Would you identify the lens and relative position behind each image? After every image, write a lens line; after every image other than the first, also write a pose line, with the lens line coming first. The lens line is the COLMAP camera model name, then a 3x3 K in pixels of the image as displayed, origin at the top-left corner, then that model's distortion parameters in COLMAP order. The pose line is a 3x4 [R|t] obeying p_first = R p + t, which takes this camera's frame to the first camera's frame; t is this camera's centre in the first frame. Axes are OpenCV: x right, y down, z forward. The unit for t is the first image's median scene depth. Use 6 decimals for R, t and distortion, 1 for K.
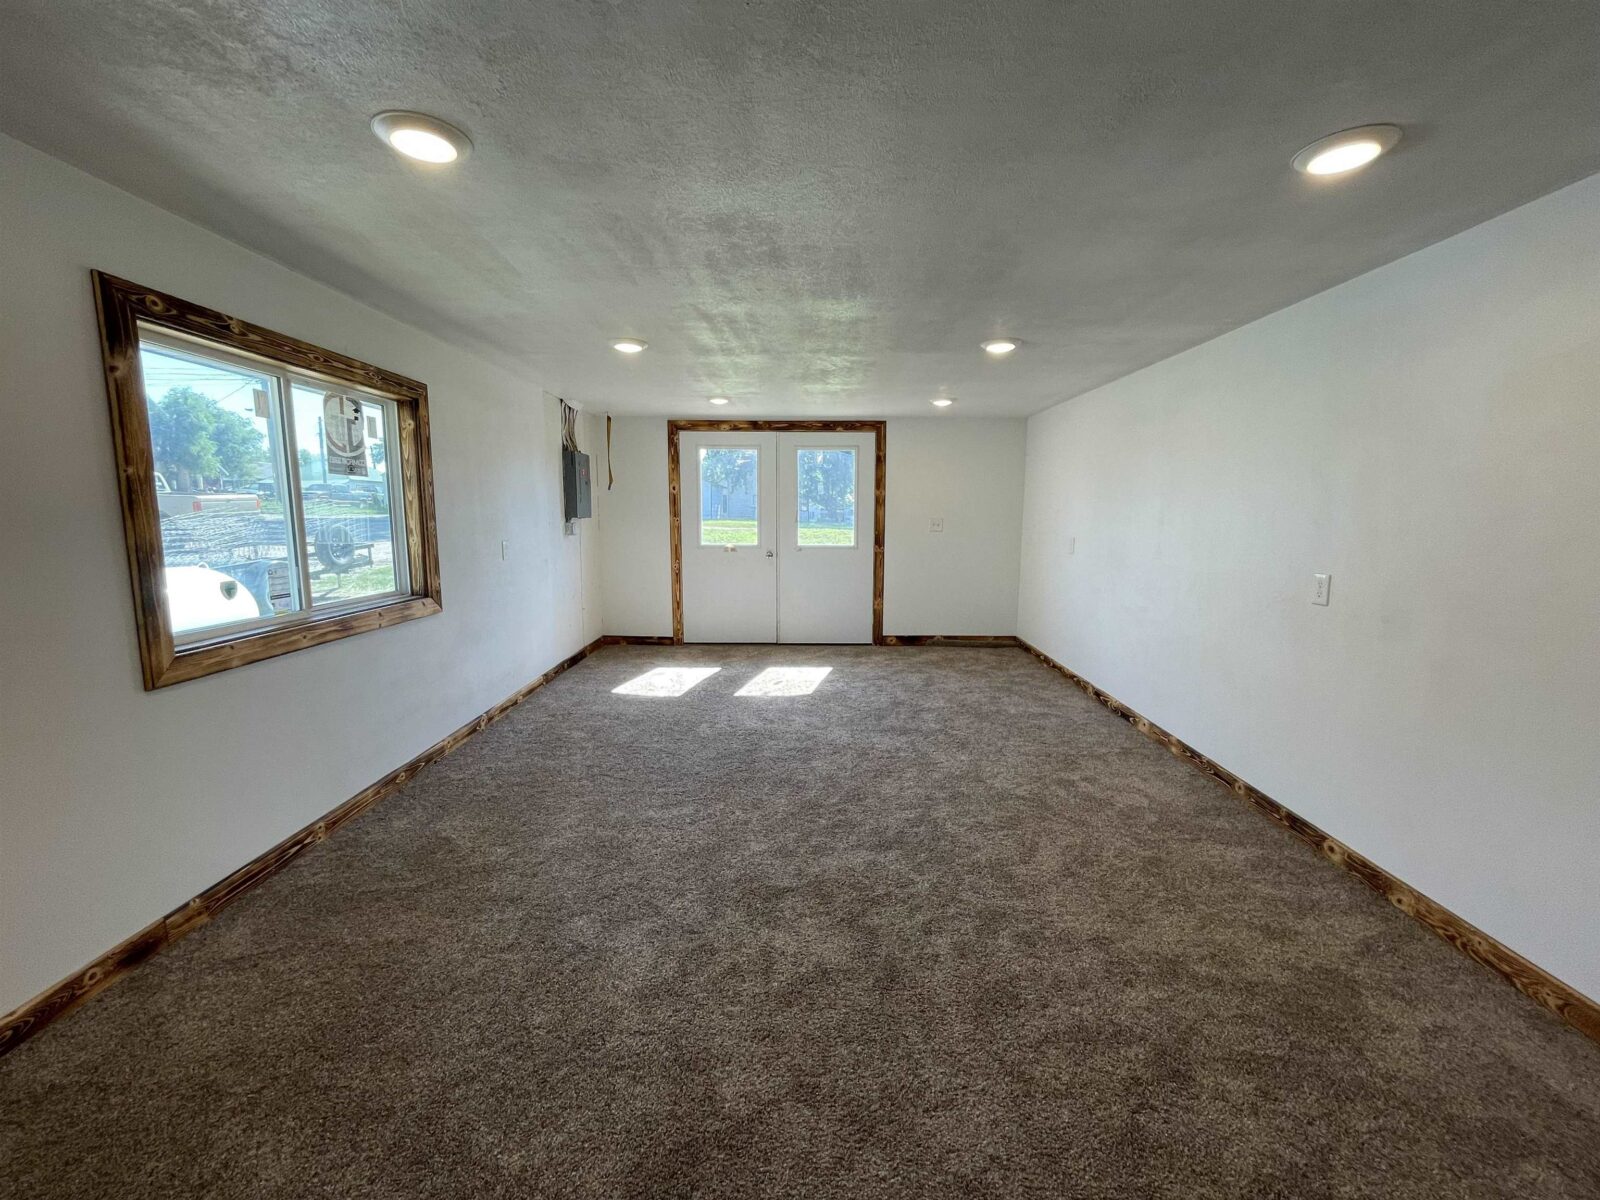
lens RADIAL K [[647.6, 0, 805.1], [0, 647.6, 601.5], [0, 0, 1]] dist [-0.002224, -0.000158]
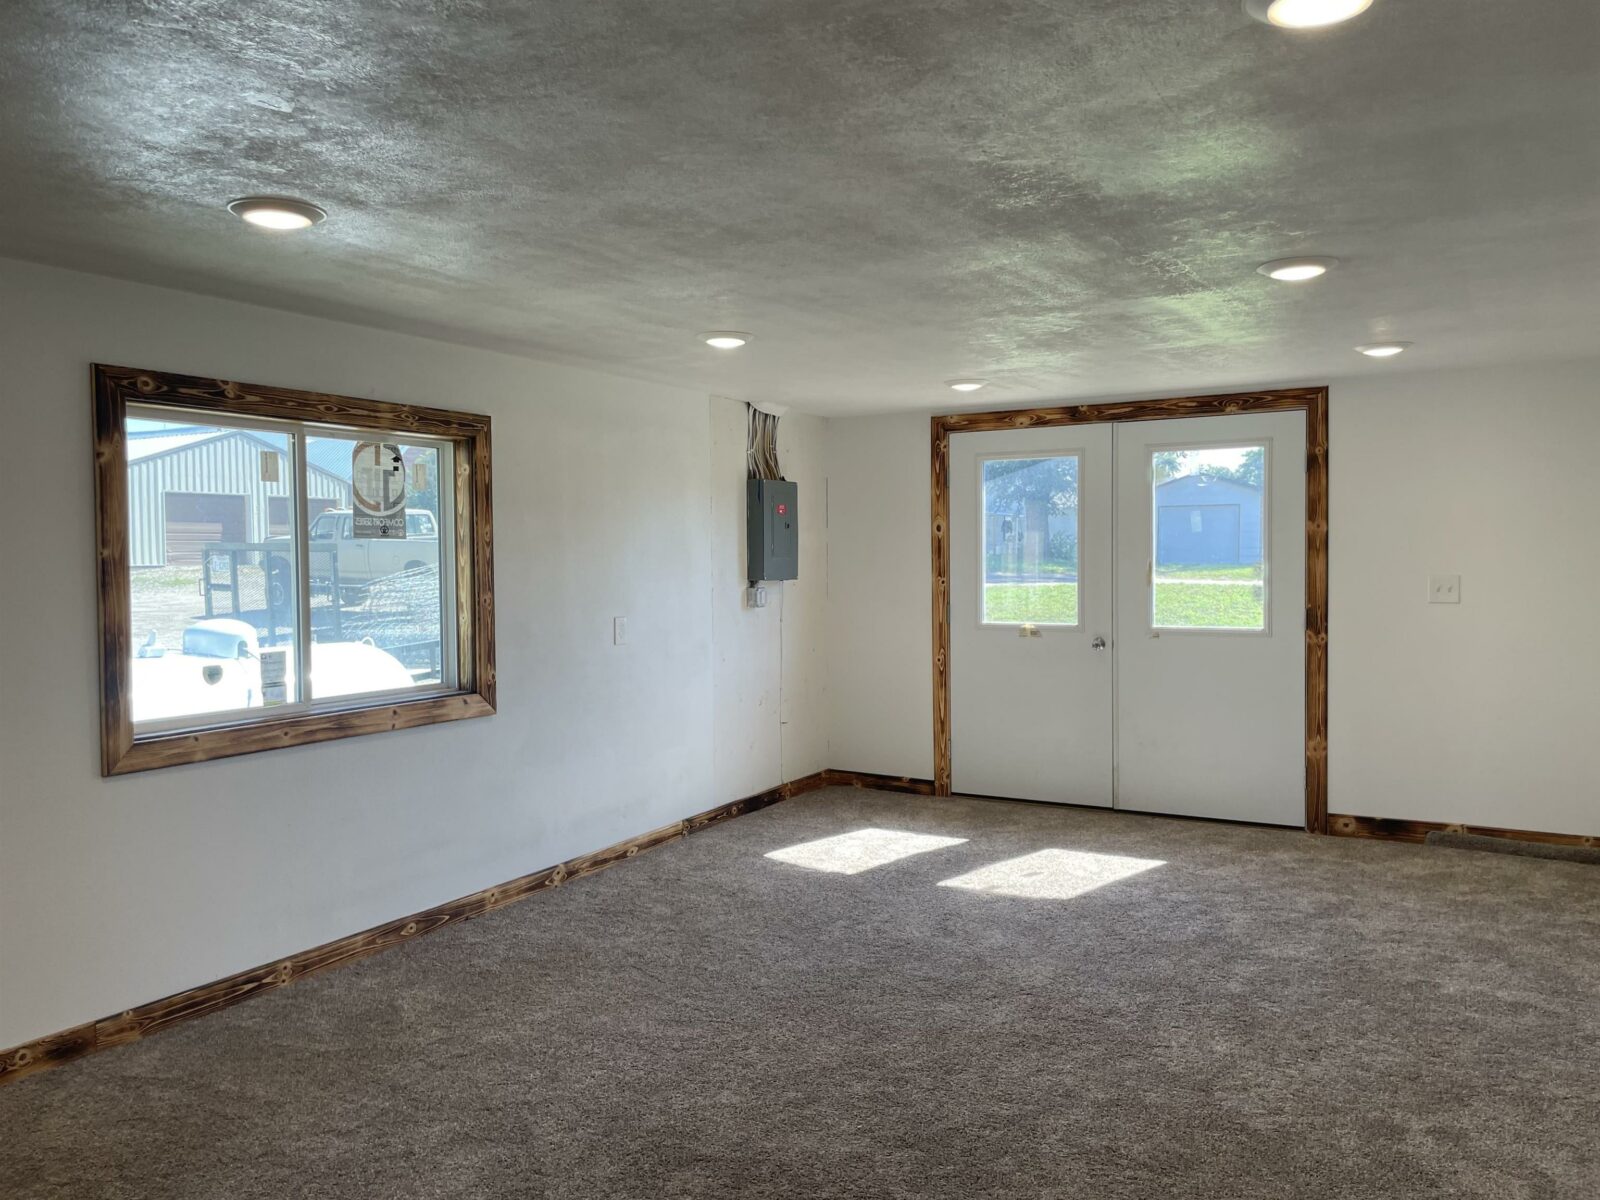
lens RADIAL K [[1249.7, 0, 800.0], [0, 1249.7, 600.0], [0, 0, 1]] dist [0.102879, -0.148956]
pose [[0.864252, 0.005260, -0.503032, 0.437812], [-0.054048, 0.995128, -0.082454, -0.012794], [0.500148, 0.098449, 0.860326, -0.074921]]
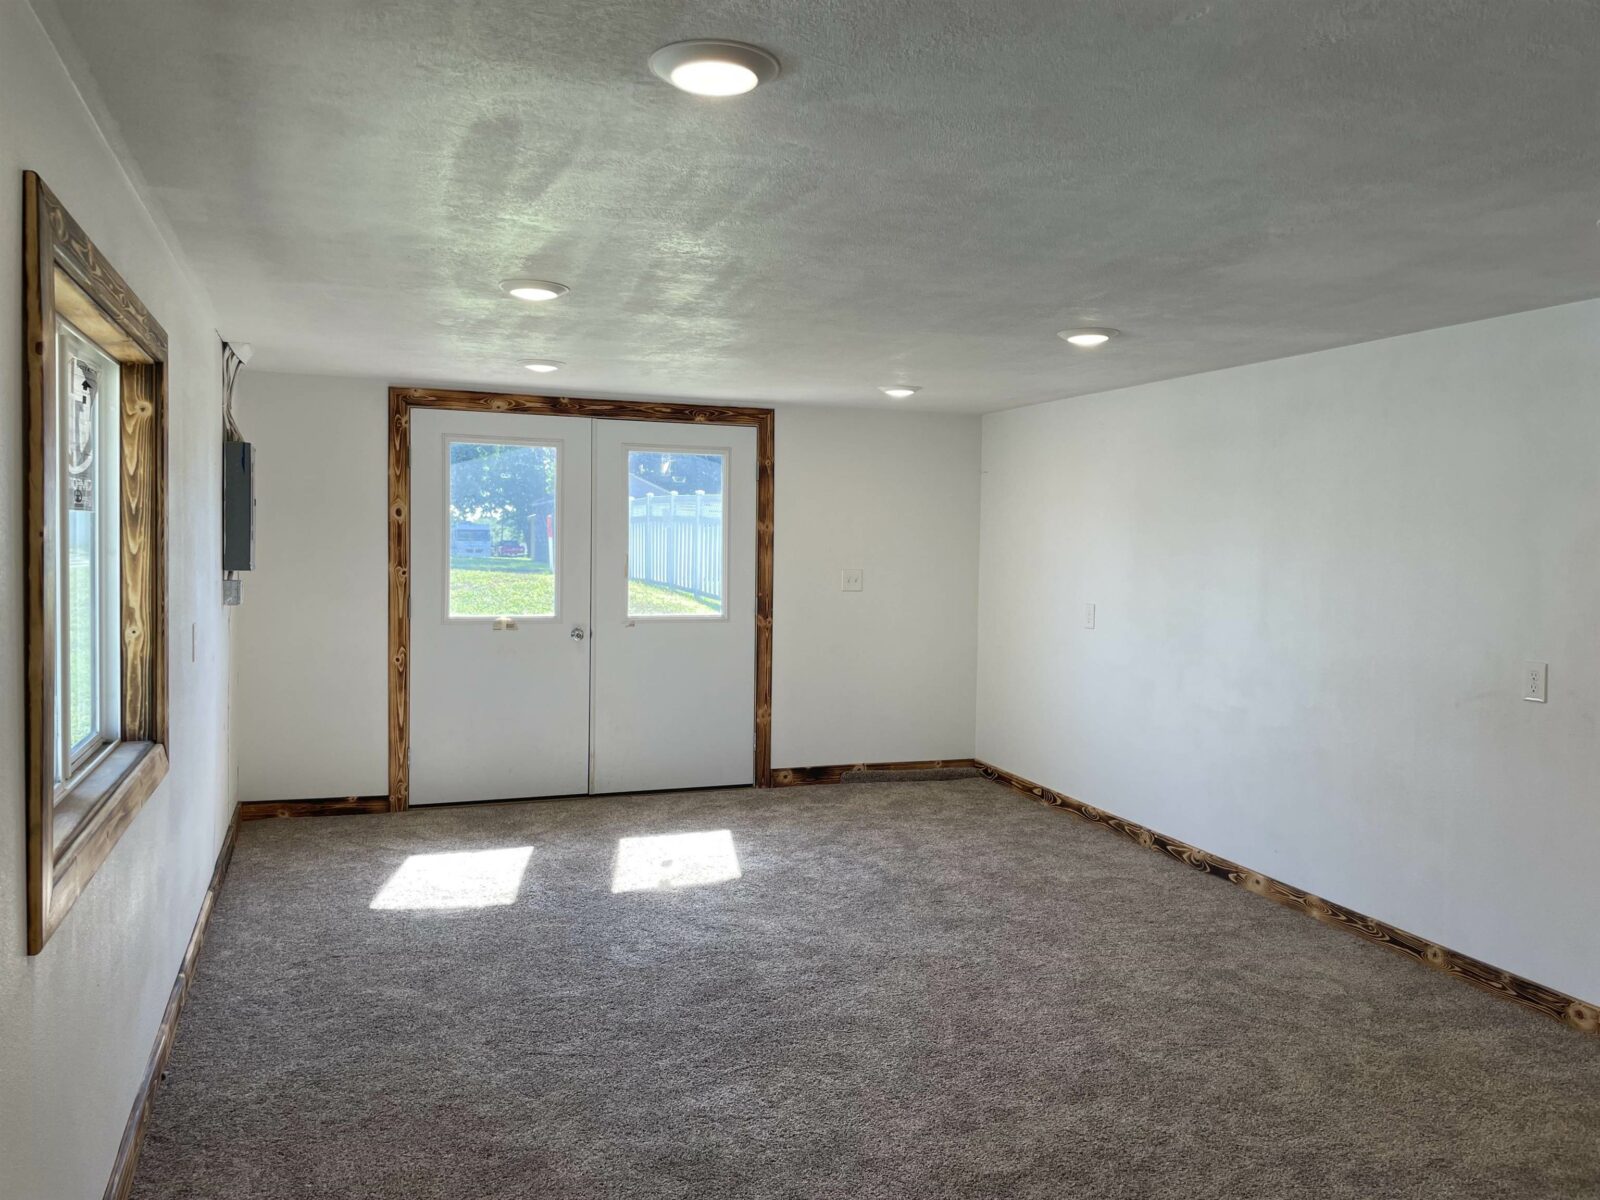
lens RADIAL K [[1216.8, 0, 795.0], [0, 1216.8, 589.6], [0, 0, 1]] dist [0.101822, -0.141290]
pose [[0.937321, -0.002491, 0.348459, -0.411391], [0.034318, 0.995773, -0.085193, -0.024236], [-0.346774, 0.091812, 0.933444, -0.079785]]
